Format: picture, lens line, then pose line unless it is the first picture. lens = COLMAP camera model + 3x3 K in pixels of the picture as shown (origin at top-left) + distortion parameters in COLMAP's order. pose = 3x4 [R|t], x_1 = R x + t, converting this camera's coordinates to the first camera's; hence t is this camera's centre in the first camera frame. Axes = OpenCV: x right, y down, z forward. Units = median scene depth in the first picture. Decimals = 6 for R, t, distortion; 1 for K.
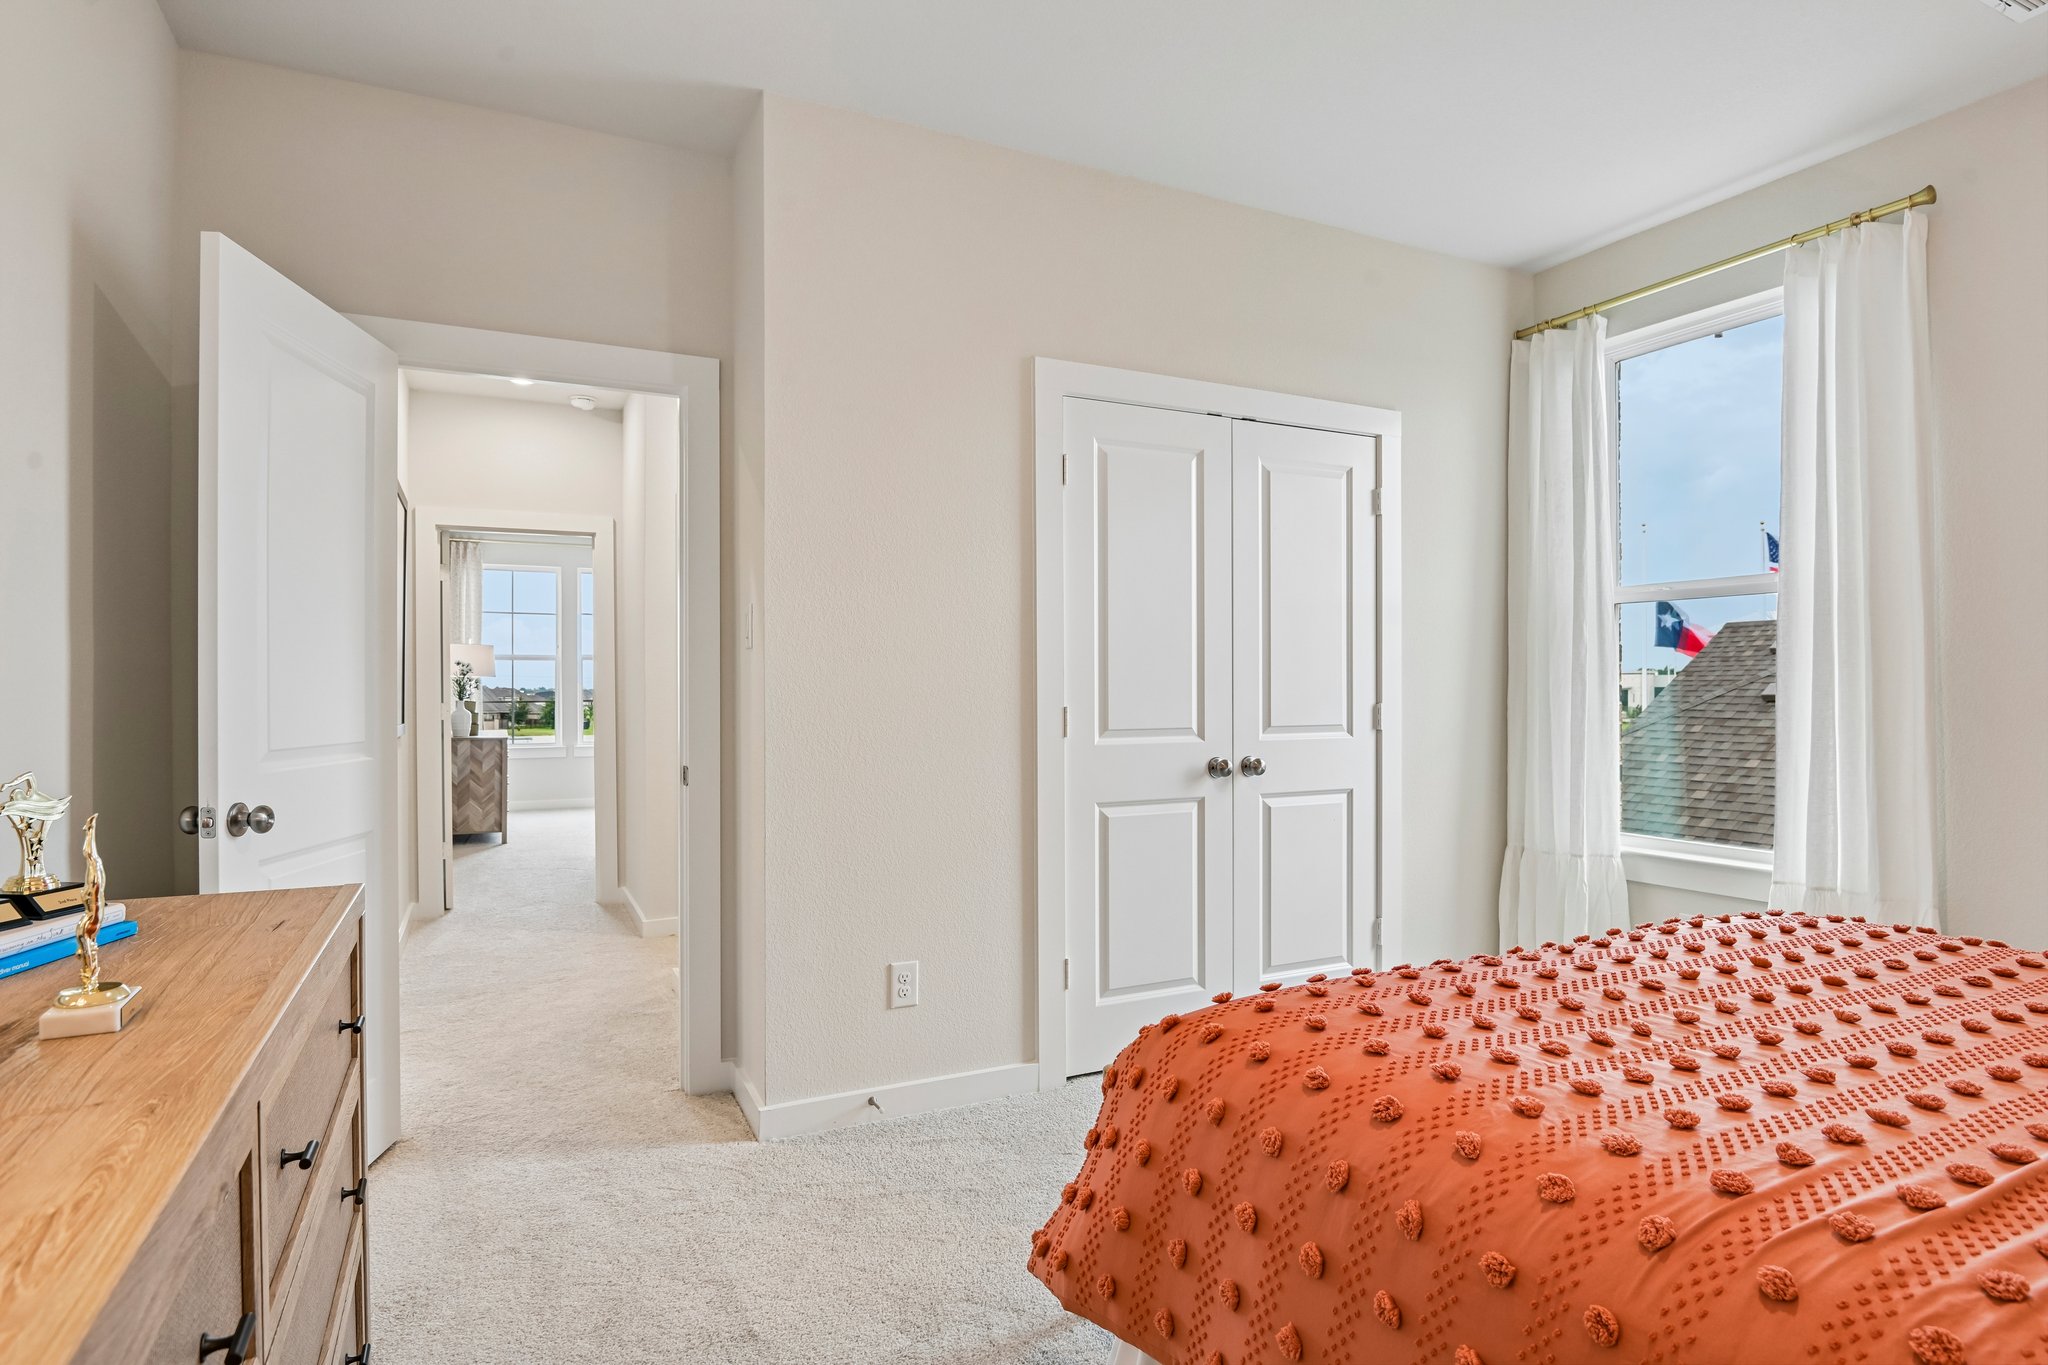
lens RADIAL K [[1070.3, 0, 1027.7], [0, 1070.3, 684.6], [0, 0, 1]] dist [-0.010566, -0.007537]
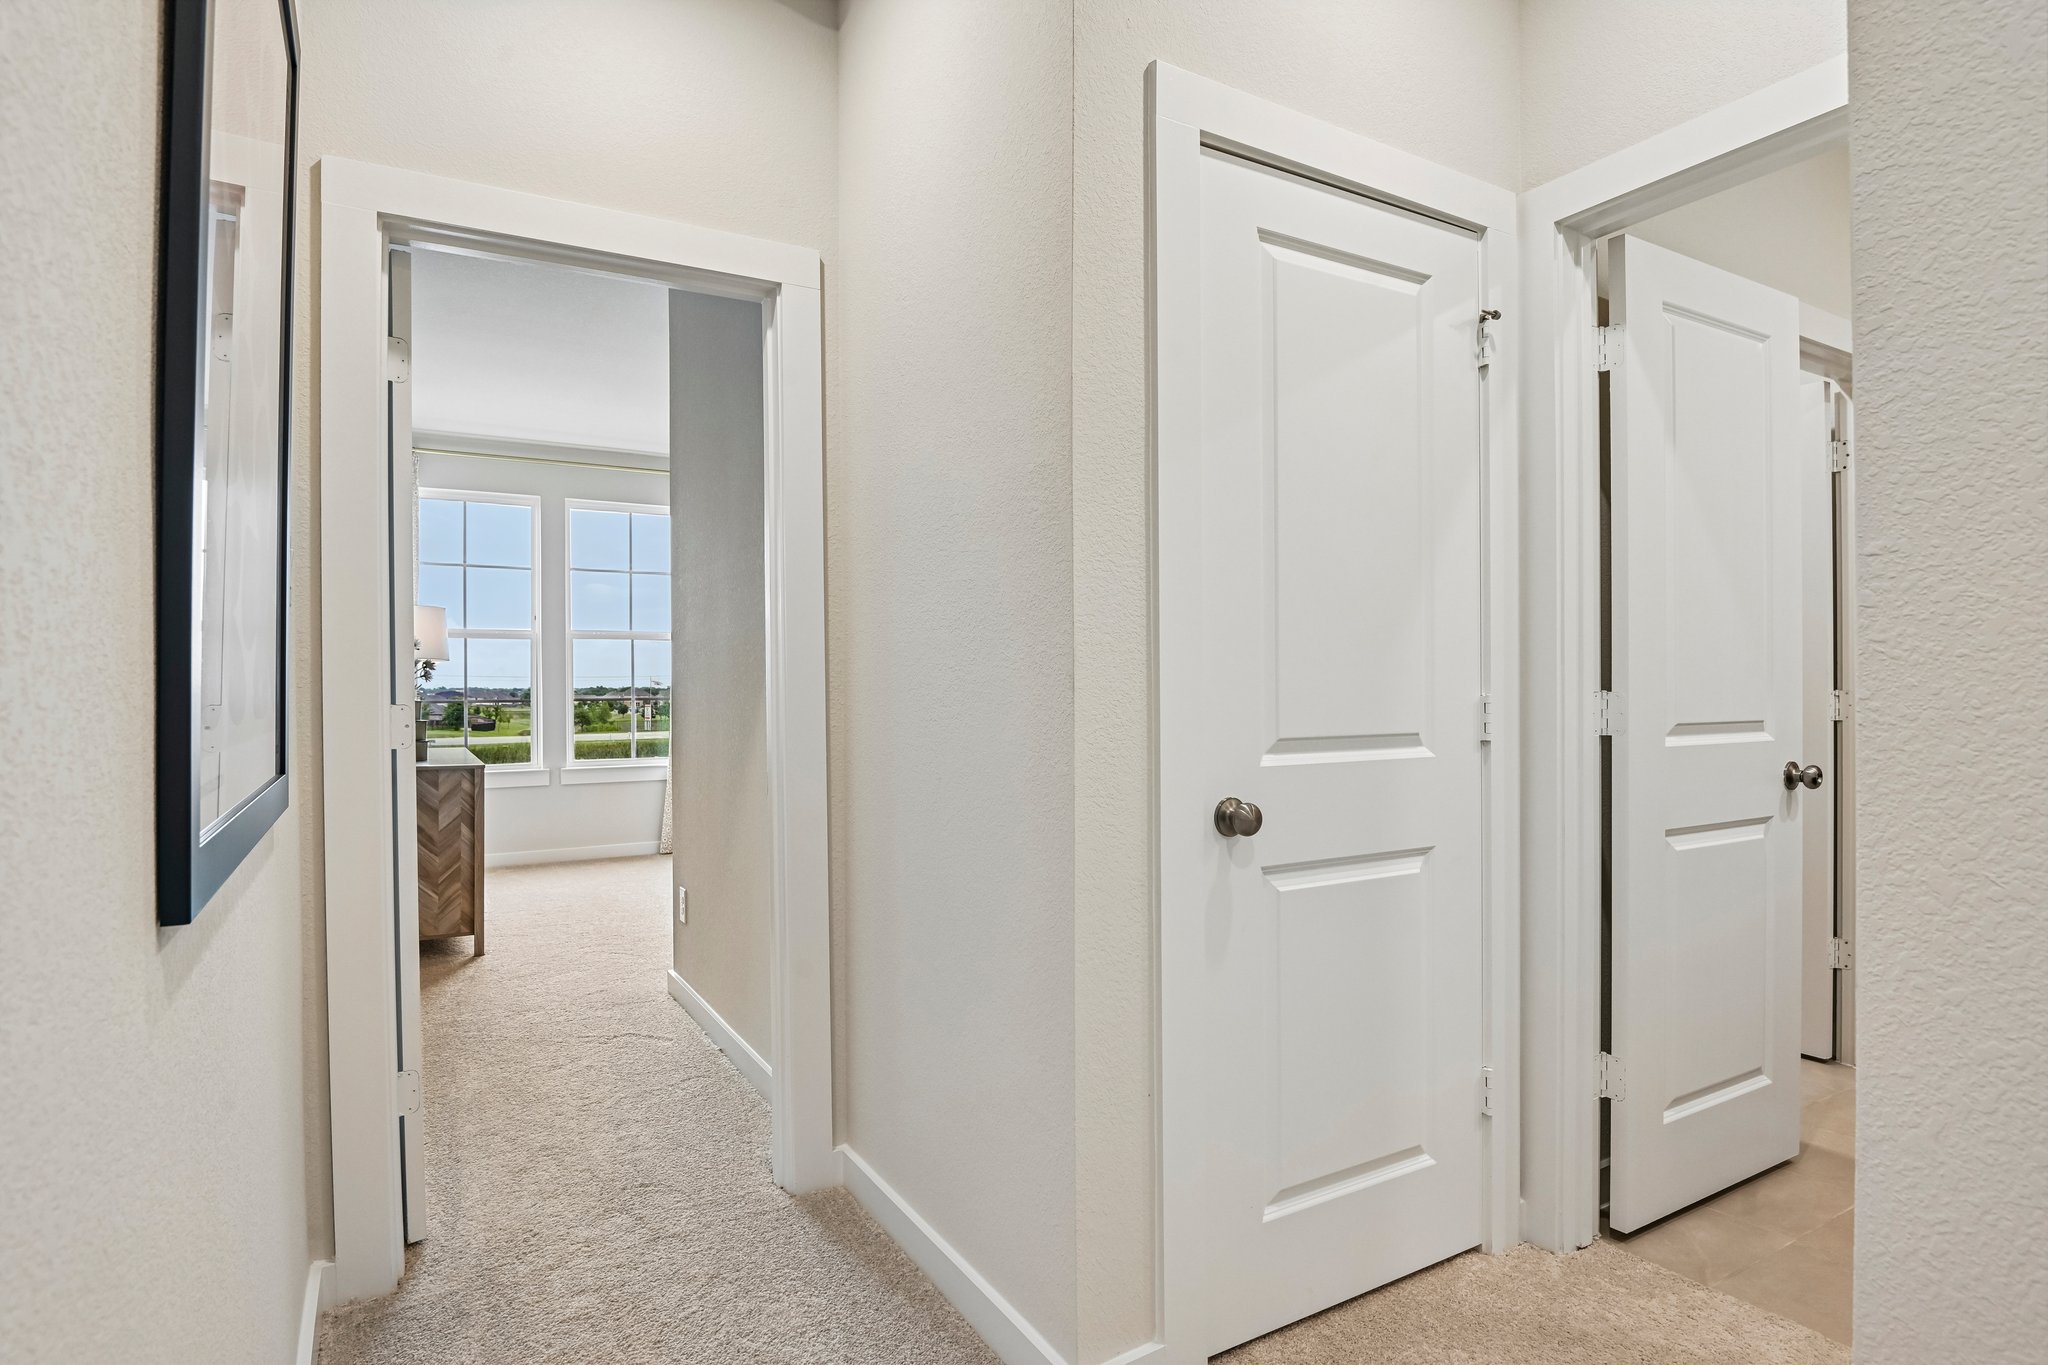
lens RADIAL K [[1070.3, 0, 1017.7], [0, 1070.3, 683.6], [0, 0, 1]] dist [-0.010566, -0.007537]
pose [[0.997697, -0.003502, 0.067741, -0.247068], [0.003425, 0.999993, 0.001255, 0.007027], [-0.067745, -0.001020, 0.997702, 0.424813]]
